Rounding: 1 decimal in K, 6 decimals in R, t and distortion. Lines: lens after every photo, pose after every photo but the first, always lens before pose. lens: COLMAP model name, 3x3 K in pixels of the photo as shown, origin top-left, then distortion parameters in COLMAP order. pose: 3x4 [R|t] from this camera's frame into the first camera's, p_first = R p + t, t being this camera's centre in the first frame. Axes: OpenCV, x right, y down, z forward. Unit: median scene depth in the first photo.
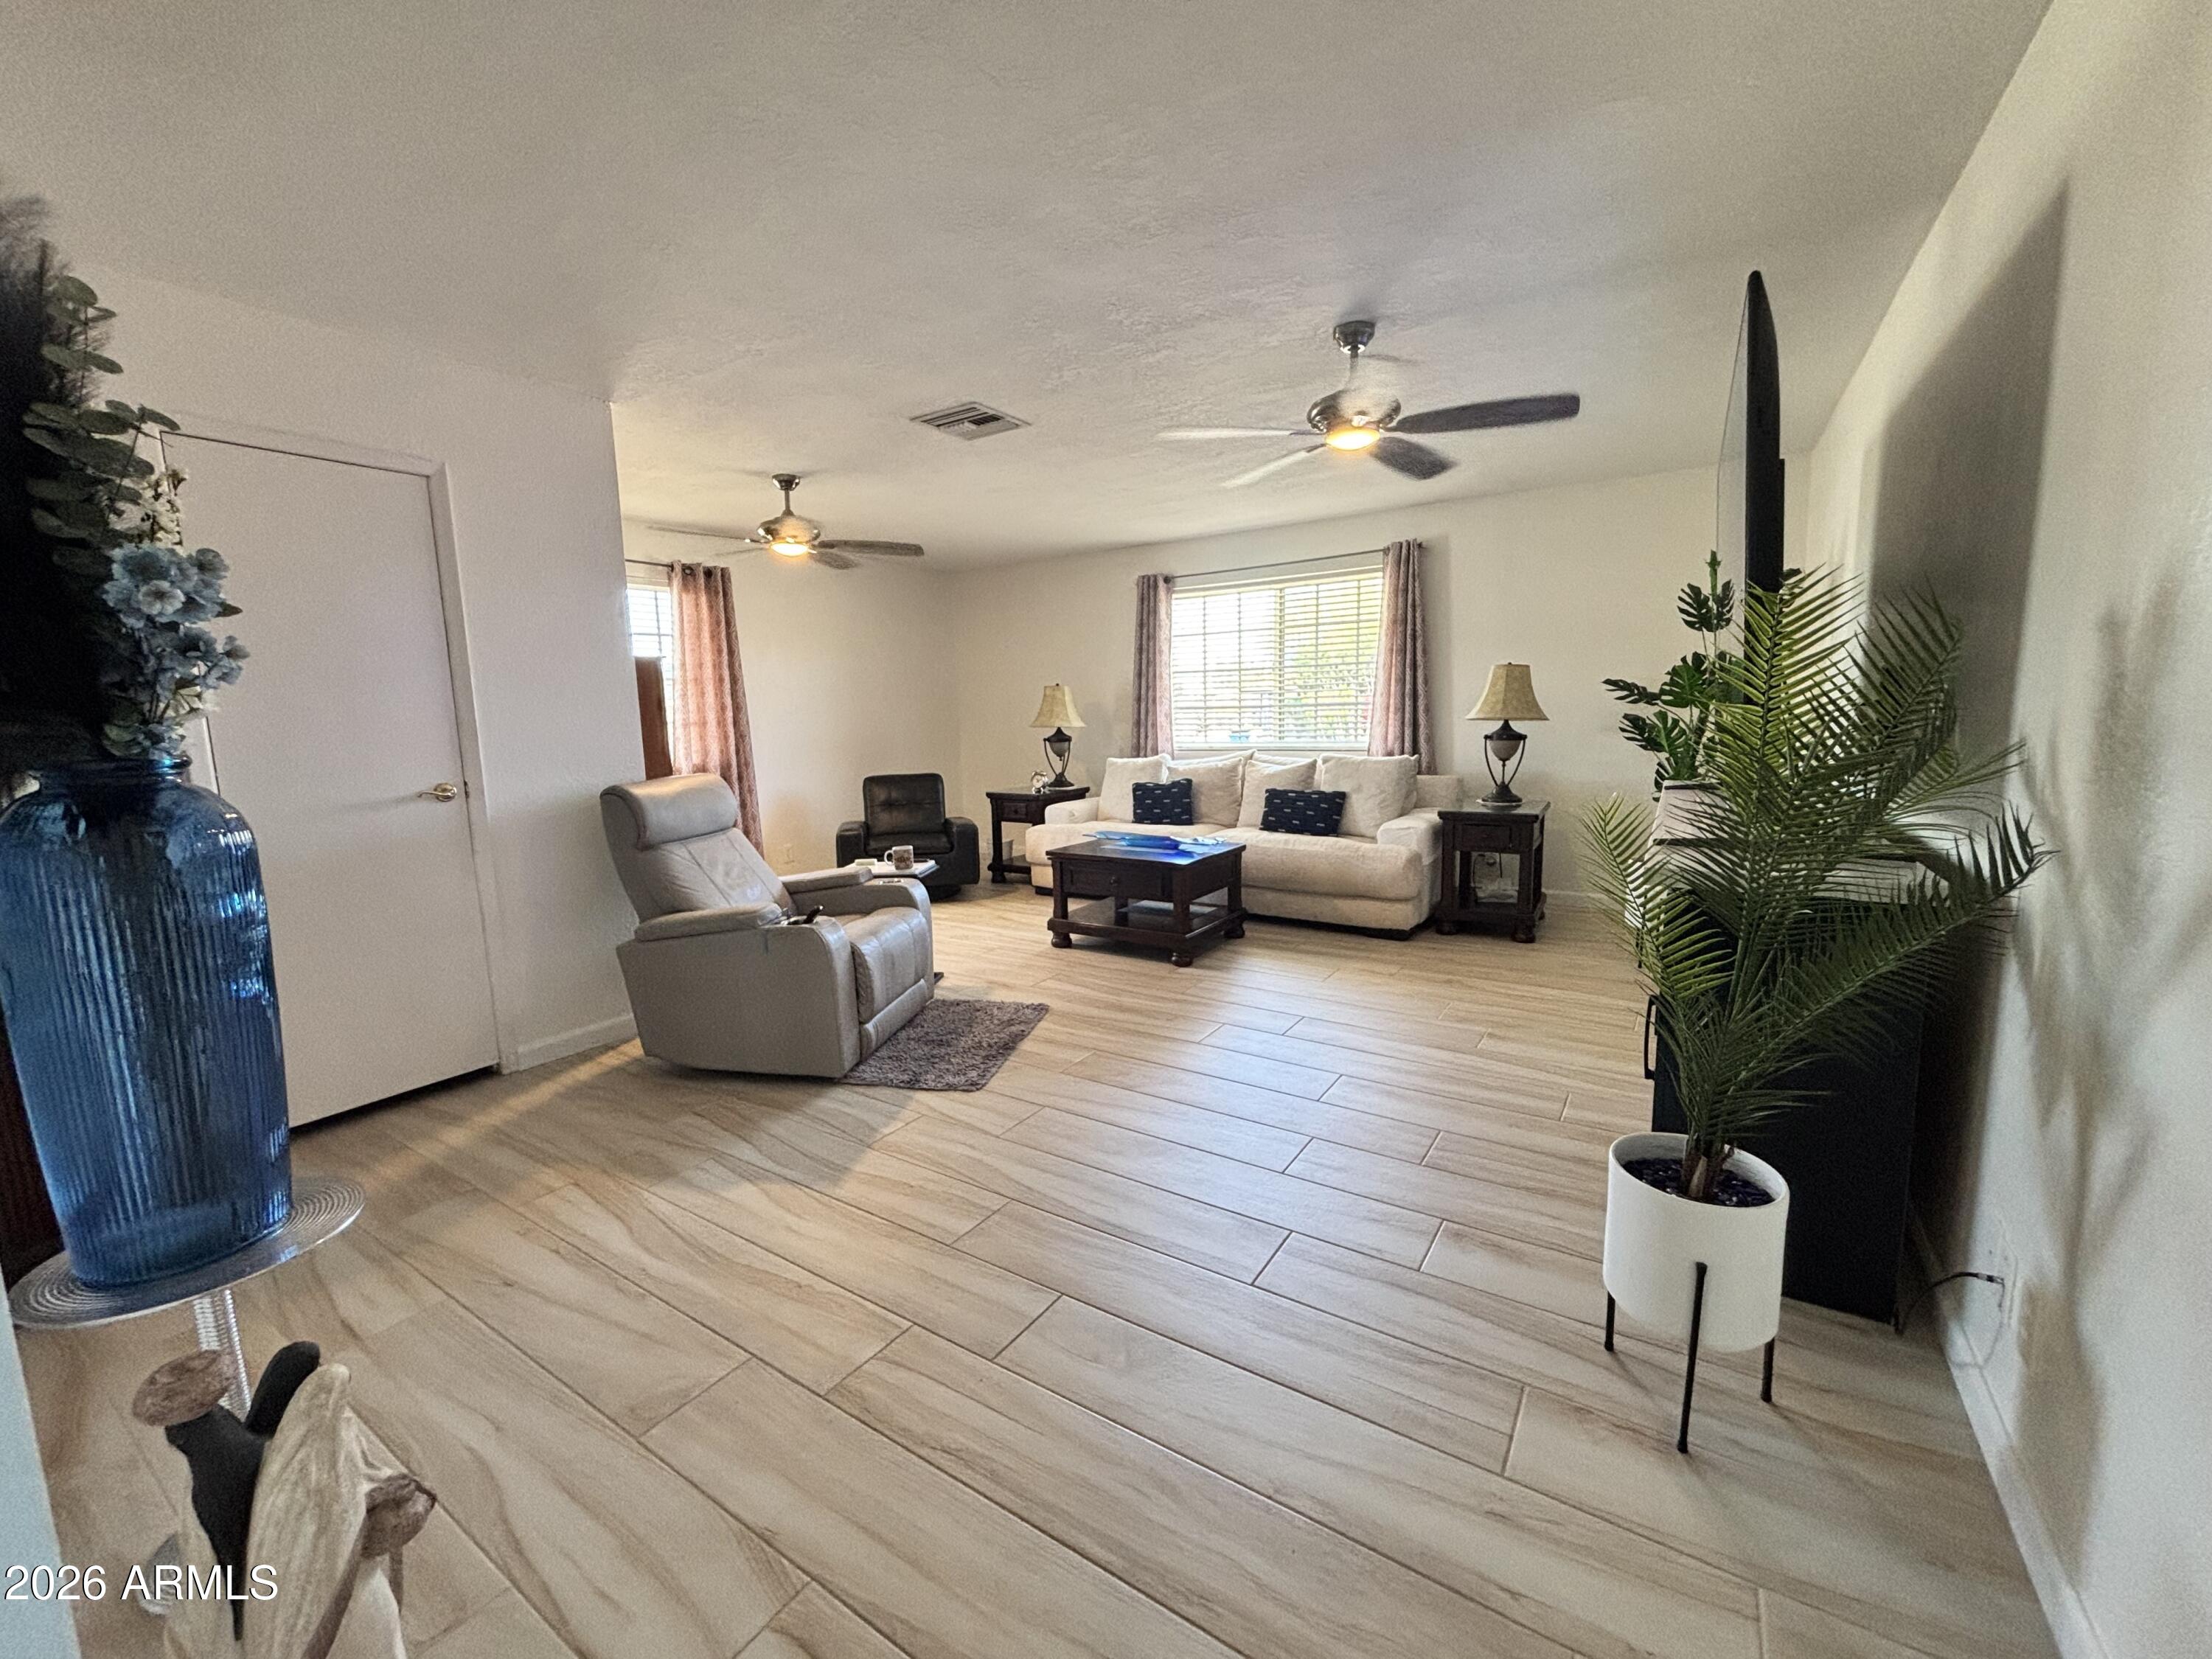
lens RADIAL K [[900.3, 0, 1106.0], [0, 900.3, 829.5], [0, 0, 1]] dist [0.001699, -0.000326]
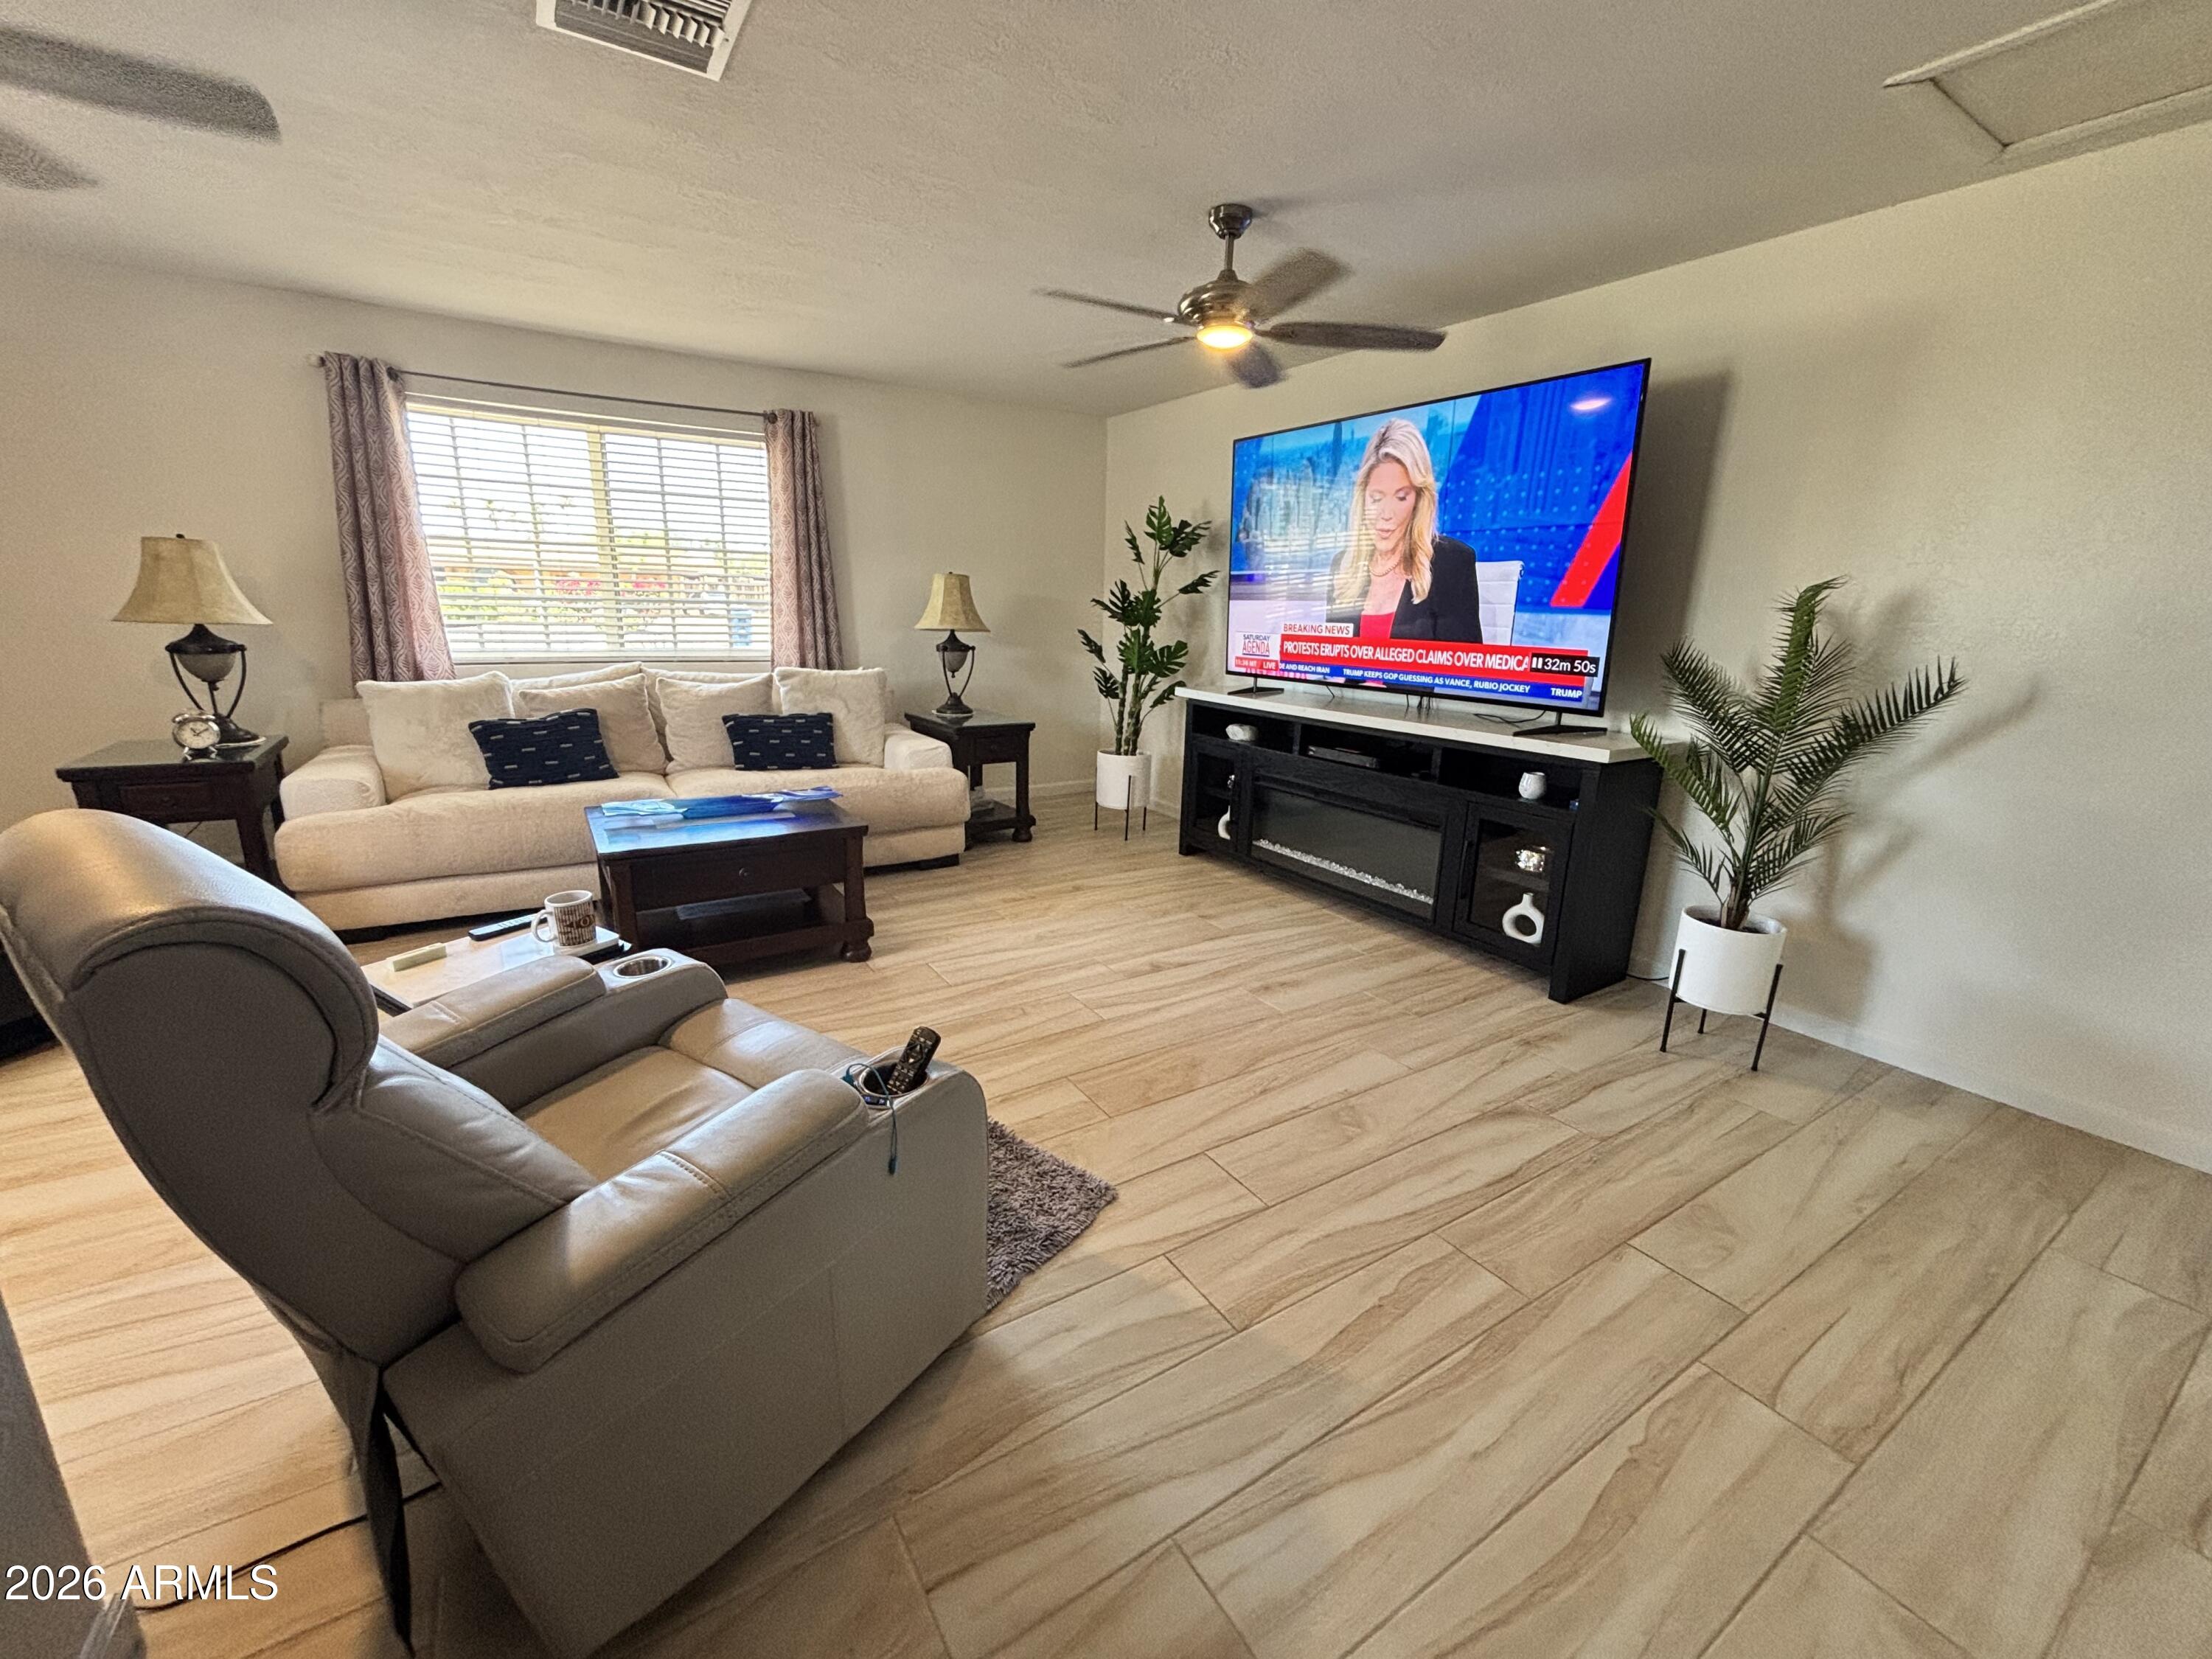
lens RADIAL K [[885.4, 0, 1106.0], [0, 885.4, 829.5], [0, 0, 1]] dist [0.003130, 0.000334]
pose [[0.409283, -0.189045, 0.892608, -0.540399], [0.078233, 0.981968, 0.172099, -0.077669], [-0.909047, -0.000605, 0.416693, 0.555380]]
